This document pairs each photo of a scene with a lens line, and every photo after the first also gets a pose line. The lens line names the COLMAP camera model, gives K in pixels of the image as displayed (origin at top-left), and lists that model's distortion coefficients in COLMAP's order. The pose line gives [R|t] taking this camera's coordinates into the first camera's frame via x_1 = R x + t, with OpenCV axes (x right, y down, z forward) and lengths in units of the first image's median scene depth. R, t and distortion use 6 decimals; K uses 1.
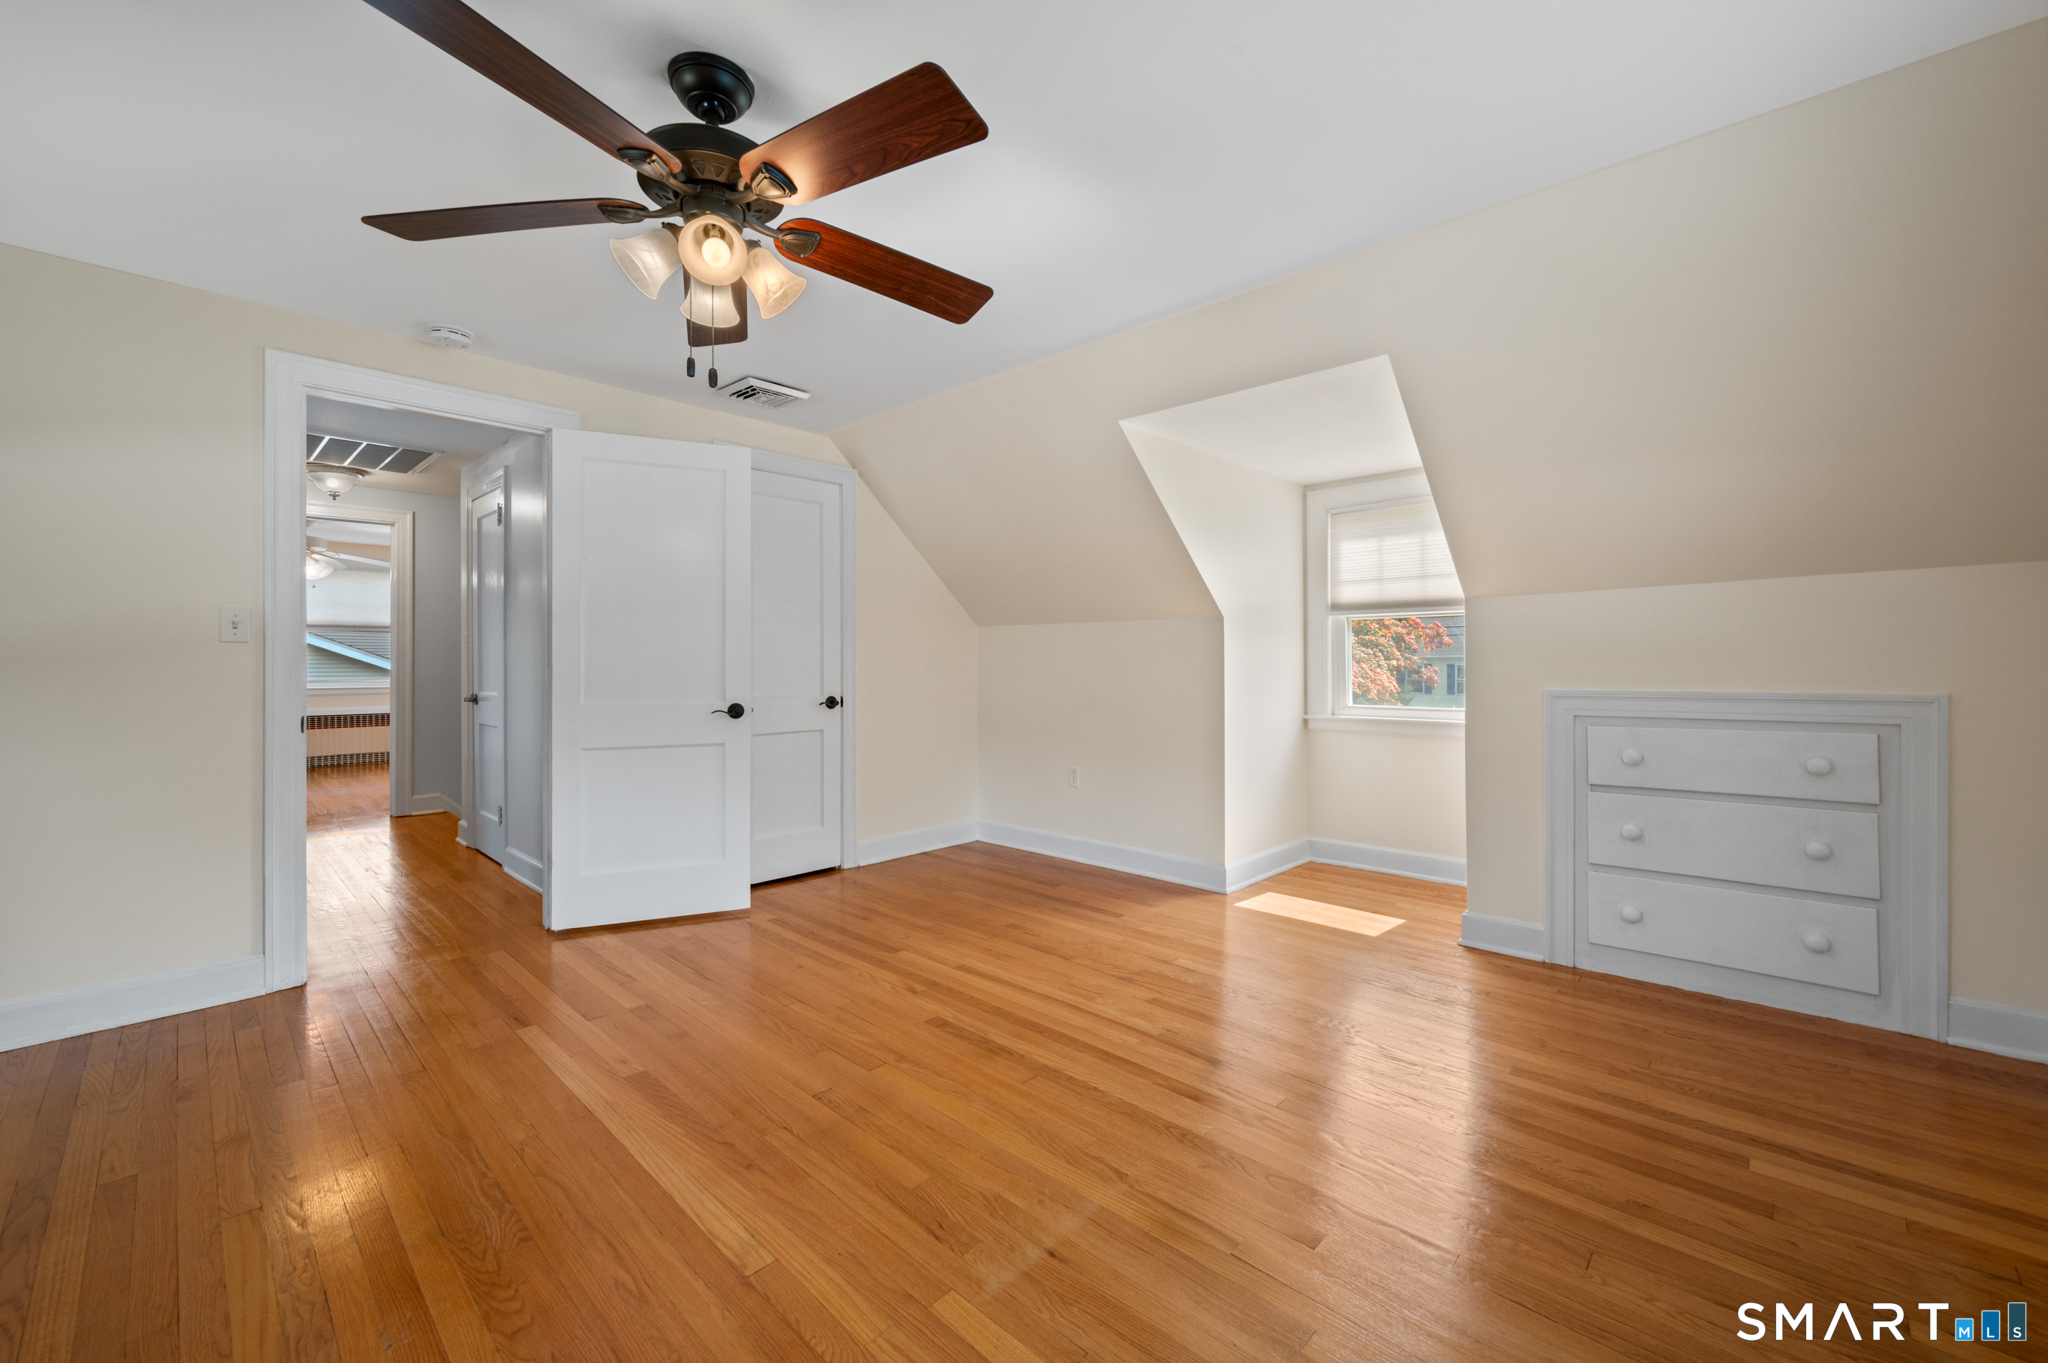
lens RADIAL K [[806.9, 0, 1035.9], [0, 806.9, 658.1], [0, 0, 1]] dist [0.000167, 0.000044]
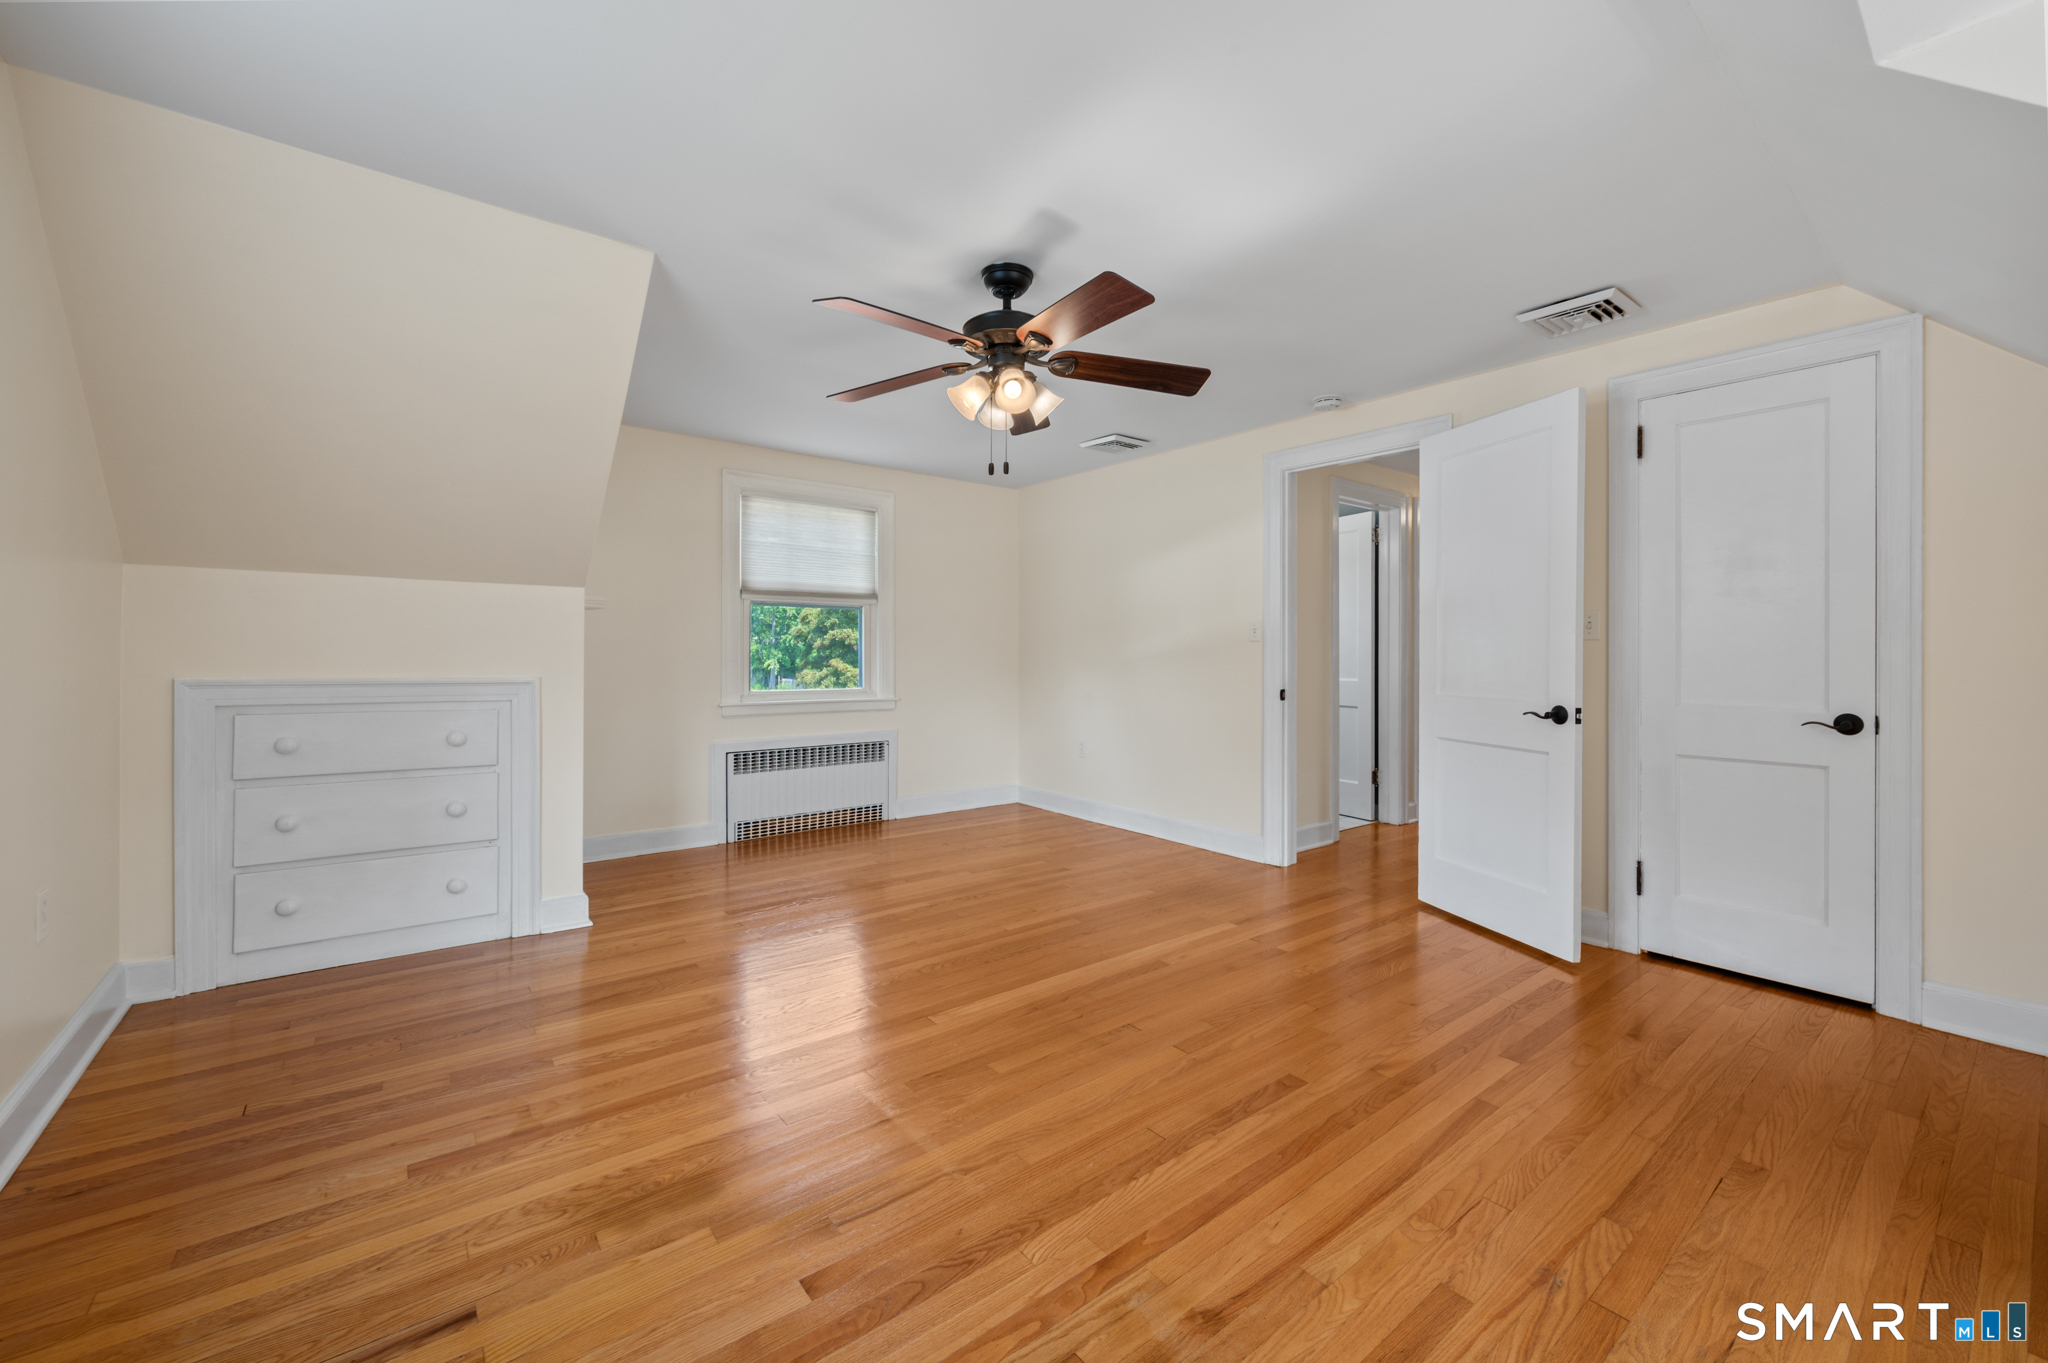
lens RADIAL K [[806.9, 0, 1035.9], [0, 806.9, 658.1], [0, 0, 1]] dist [0.000167, 0.000044]
pose [[-0.139860, 0.002807, -0.990167, 0.721103], [0.001730, 0.999995, 0.002591, 0.005982], [0.990170, -0.001350, -0.139864, 0.823775]]
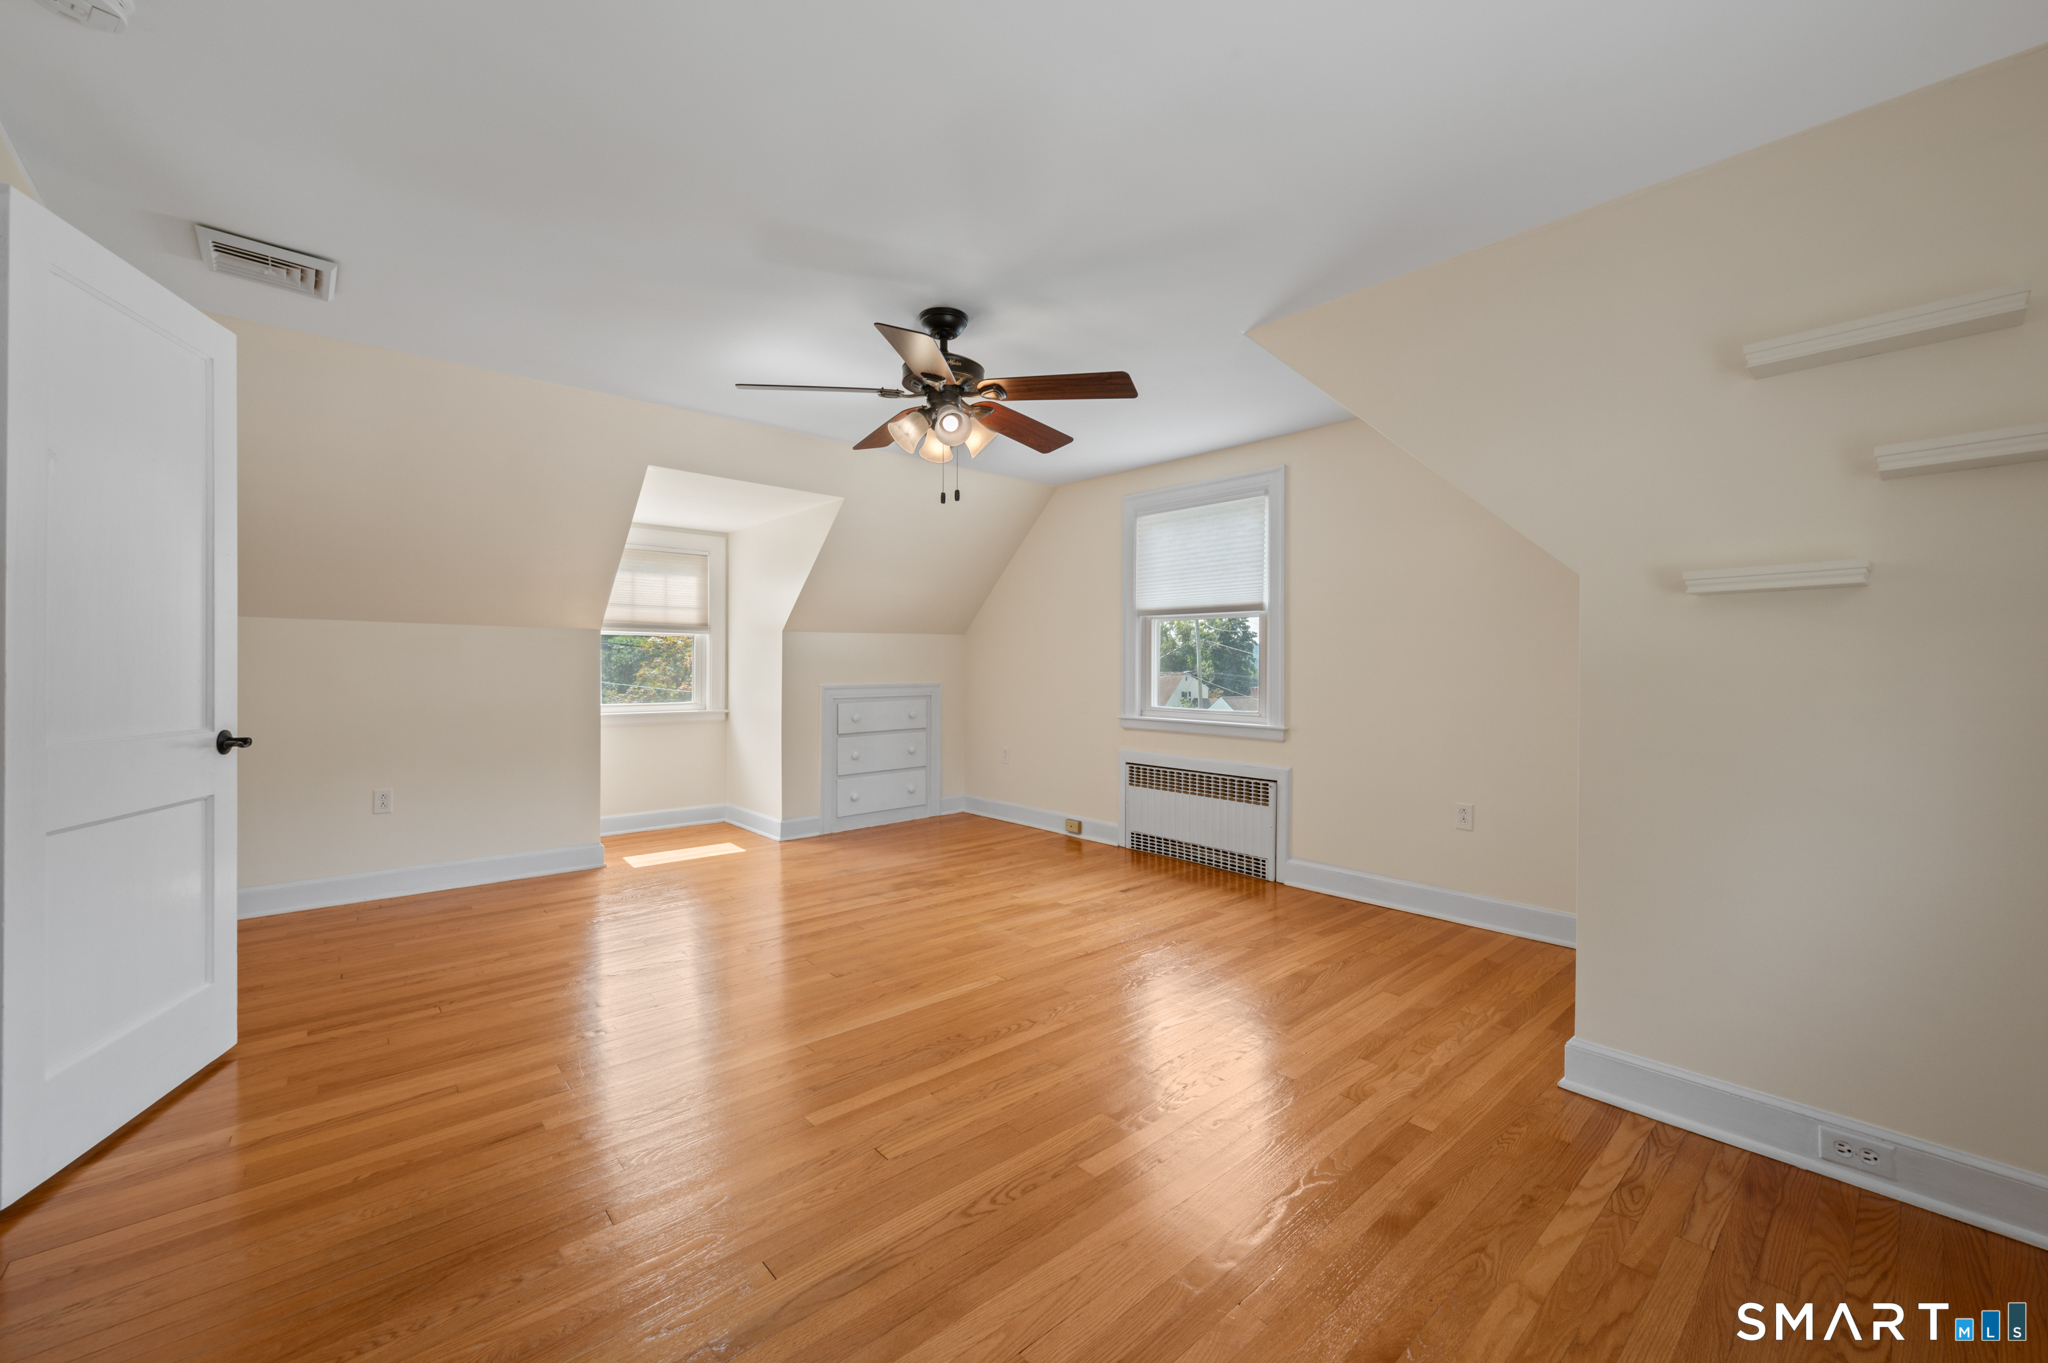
lens RADIAL K [[809.3, 0, 1021.6], [0, 809.3, 670.8], [0, 0, 1]] dist [-0.000818, 0.000238]
pose [[0.096786, 0.002582, 0.995302, -1.319044], [-0.011237, 0.999936, -0.001501, 0.004308], [-0.995242, -0.011038, 0.096809, 0.437969]]
